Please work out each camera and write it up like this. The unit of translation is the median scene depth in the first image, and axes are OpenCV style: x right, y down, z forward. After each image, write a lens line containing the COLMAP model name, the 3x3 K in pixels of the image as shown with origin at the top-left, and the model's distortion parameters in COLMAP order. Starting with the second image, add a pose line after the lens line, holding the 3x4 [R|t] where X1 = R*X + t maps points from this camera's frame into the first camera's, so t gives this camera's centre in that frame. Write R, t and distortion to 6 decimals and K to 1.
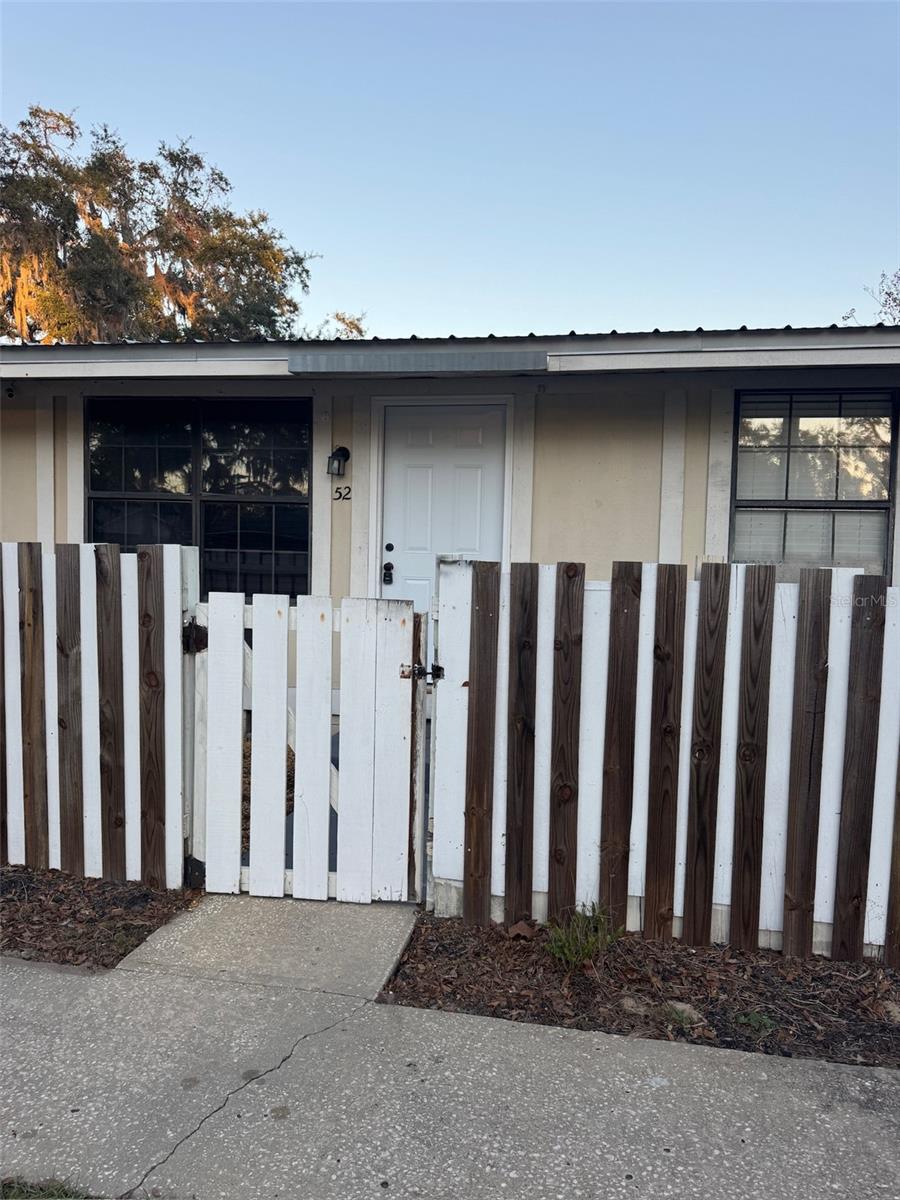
lens RADIAL K [[864.9, 0, 447.7], [0, 864.9, 603.6], [0, 0, 1]] dist [0.078511, -0.000516]
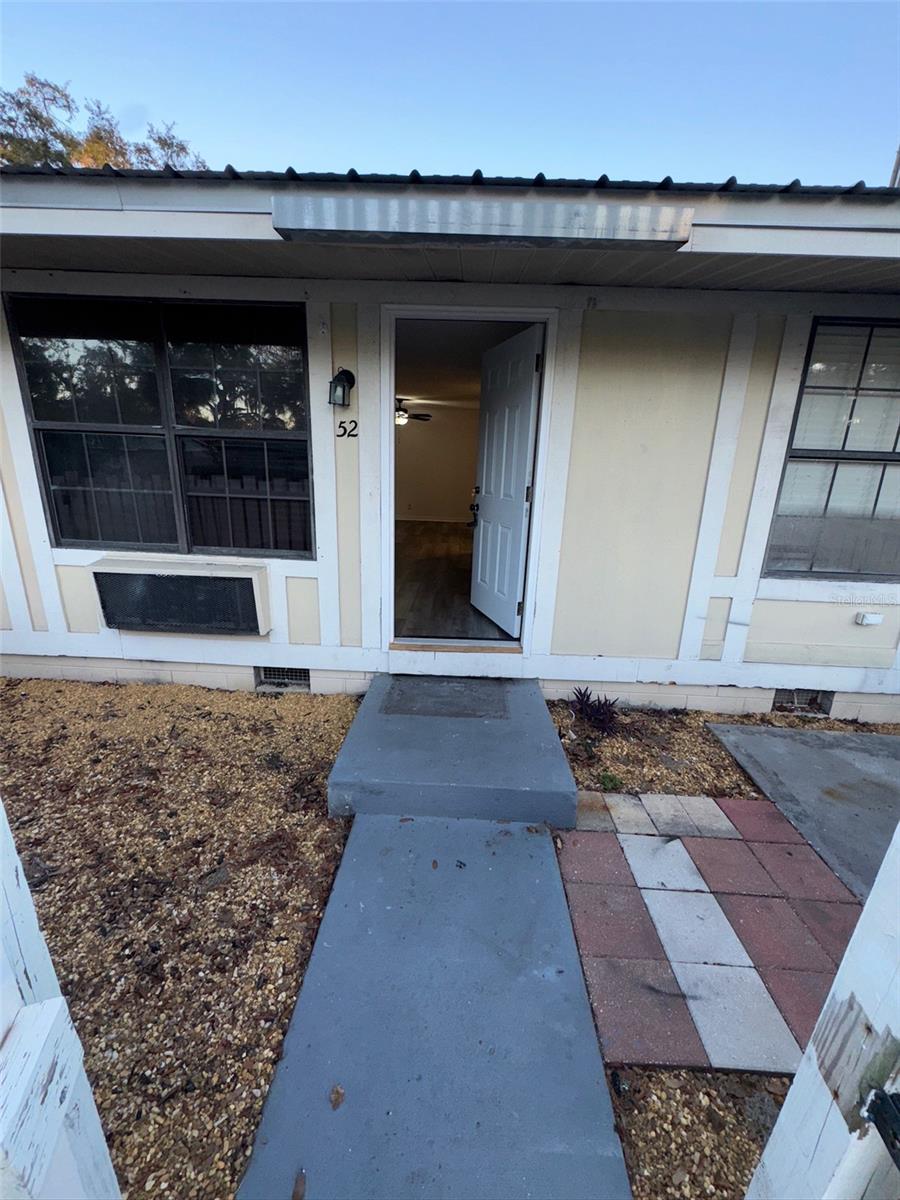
lens RADIAL K [[476.8, 0, 456.1], [0, 476.8, 597.9], [0, 0, 1]] dist [-0.004526, 0.000487]
pose [[0.986281, -0.034297, 0.161476, -0.034949], [-0.002305, 0.975223, 0.221211, -0.024649], [-0.165061, -0.218548, 0.961765, 0.177677]]
